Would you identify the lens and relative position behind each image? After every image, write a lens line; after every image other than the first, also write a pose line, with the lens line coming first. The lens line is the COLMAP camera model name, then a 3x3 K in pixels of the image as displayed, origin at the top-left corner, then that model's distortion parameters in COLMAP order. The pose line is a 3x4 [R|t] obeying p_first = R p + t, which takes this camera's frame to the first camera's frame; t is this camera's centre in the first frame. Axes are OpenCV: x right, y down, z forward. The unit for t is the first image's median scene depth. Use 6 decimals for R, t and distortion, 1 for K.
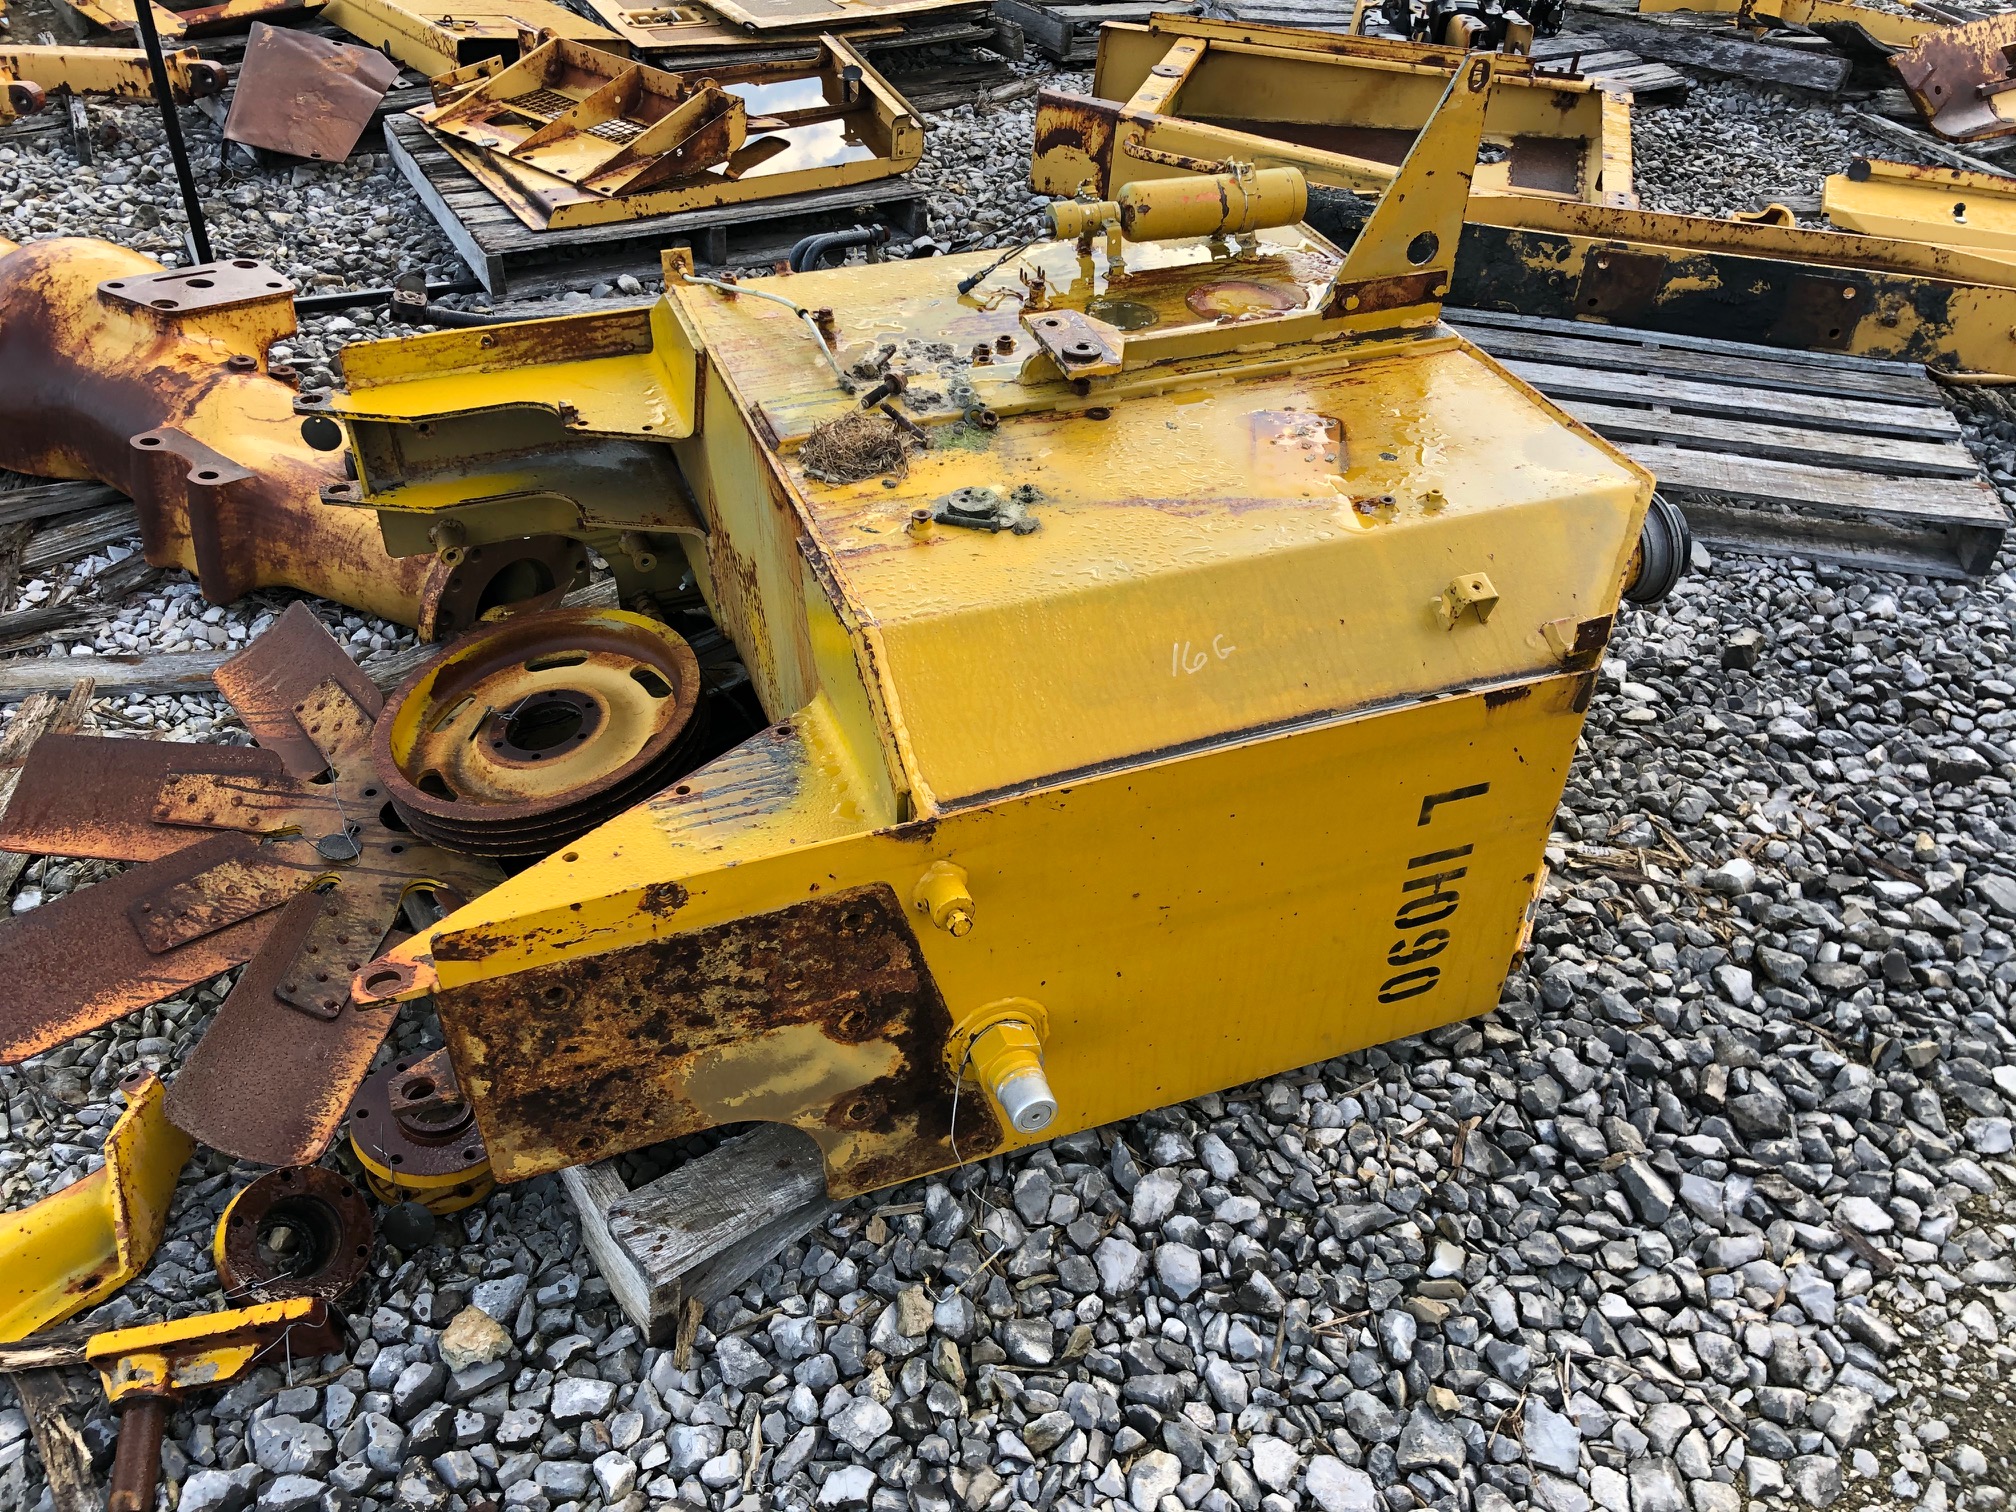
lens RADIAL K [[1653.2, 0, 1003.5], [0, 1653.2, 749.8], [0, 0, 1]] dist [0.000779, 0.010234]
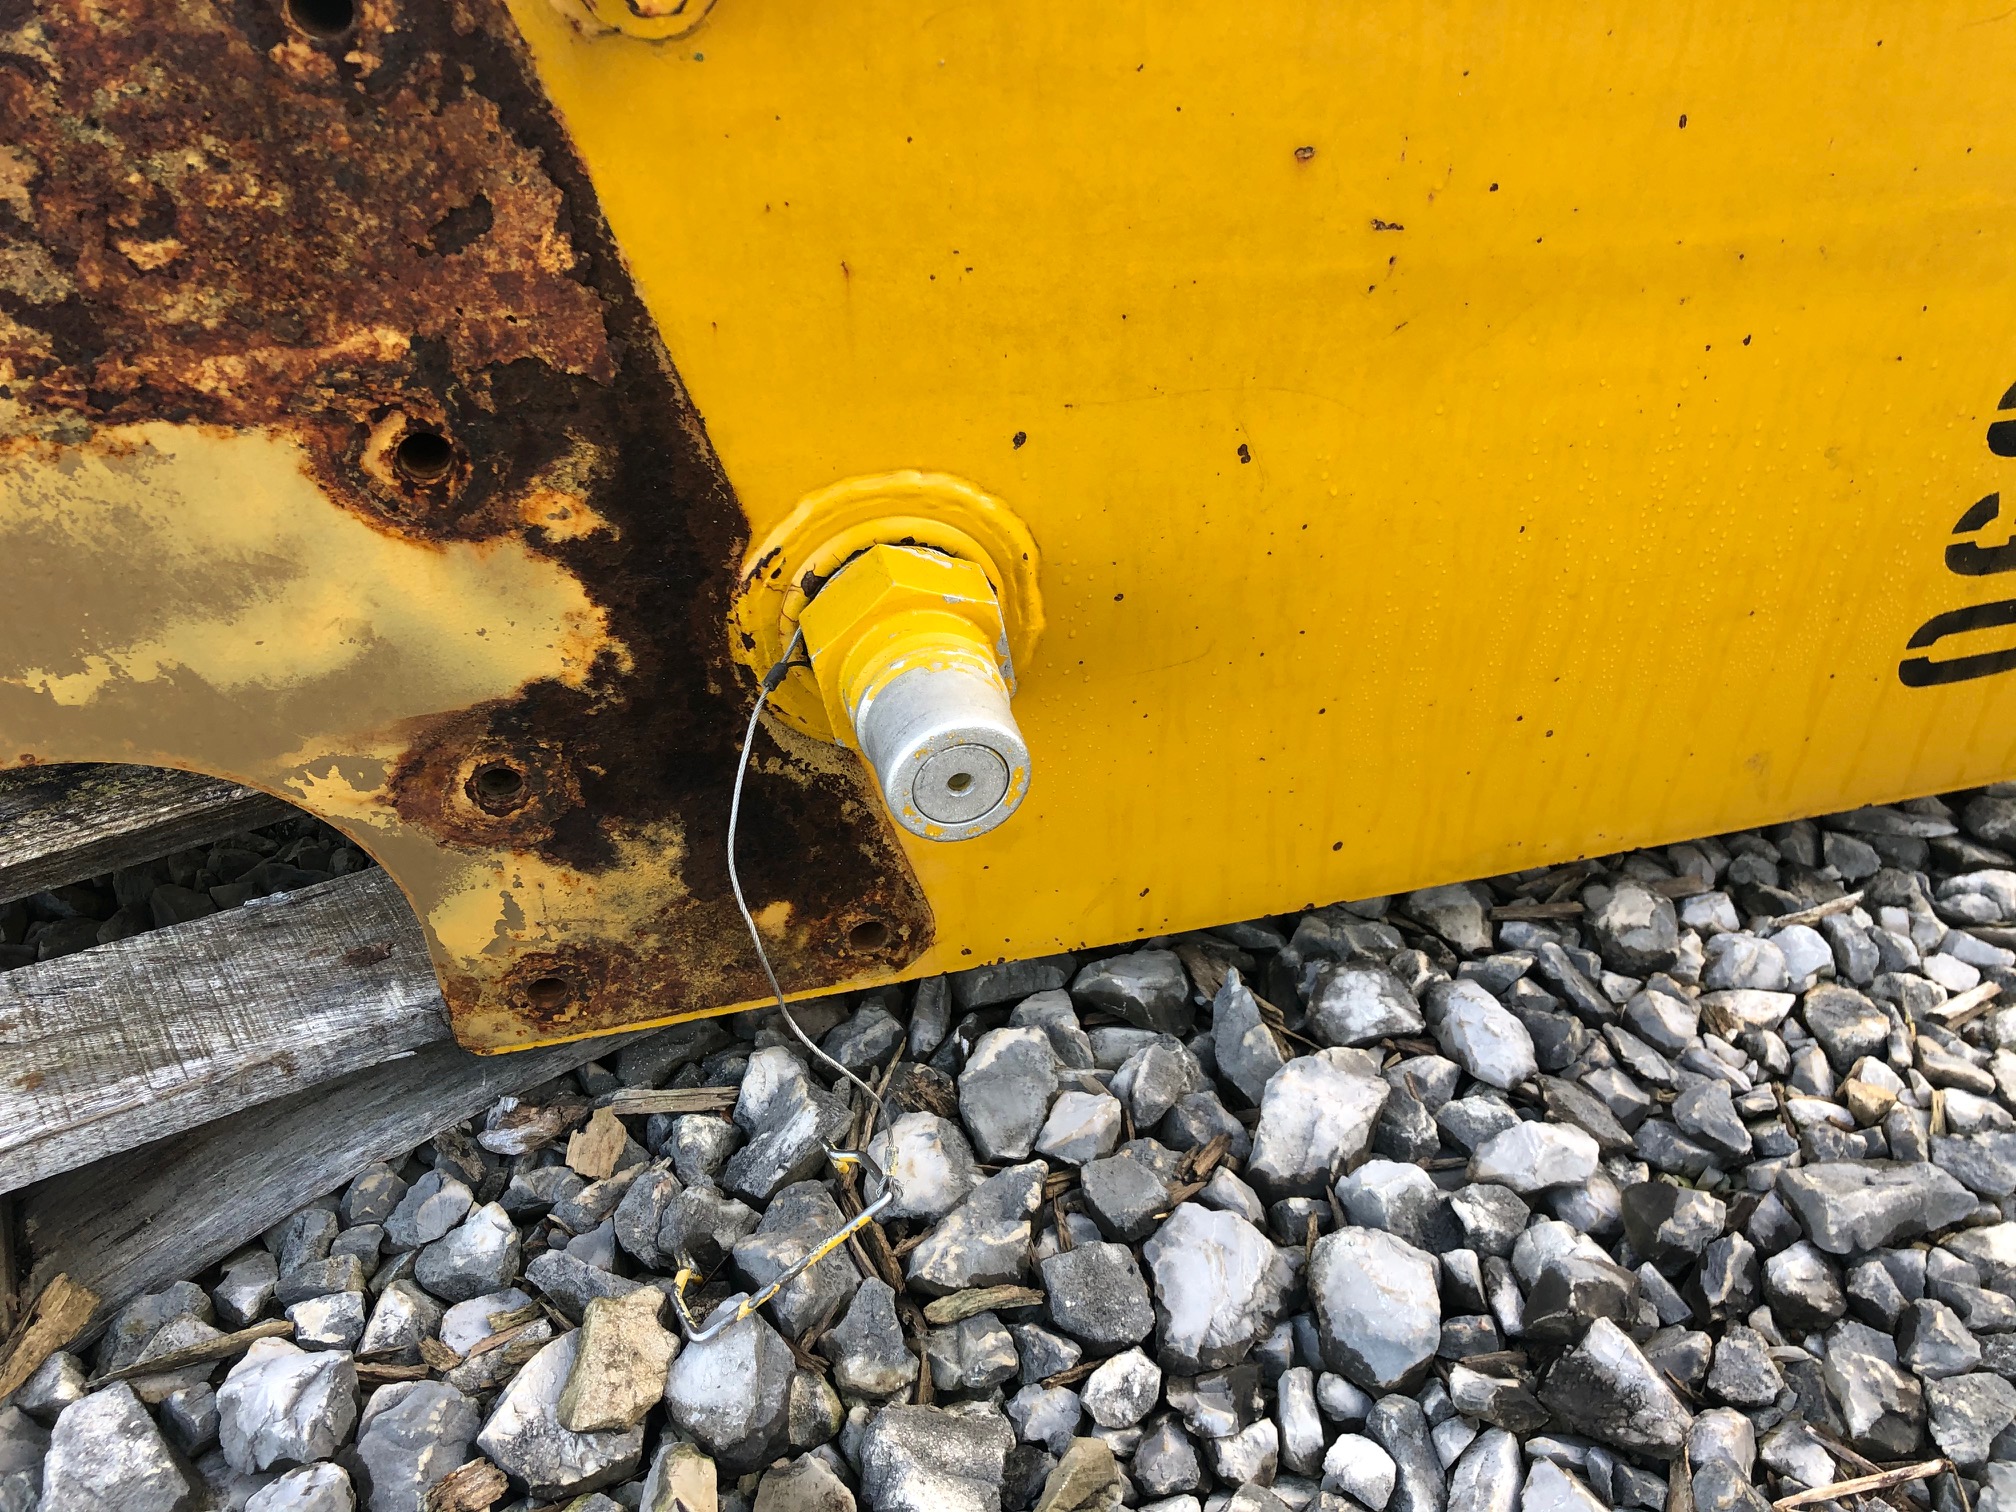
lens RADIAL K [[1653.2, 0, 1010.1], [0, 1653.2, 764.9], [0, 0, 1]] dist [0.000779, 0.010234]
pose [[0.994091, 0.042439, -0.099911, 0.056148], [-0.044281, 0.998886, -0.016292, 0.202701], [0.099108, 0.020620, 0.994863, 0.617180]]
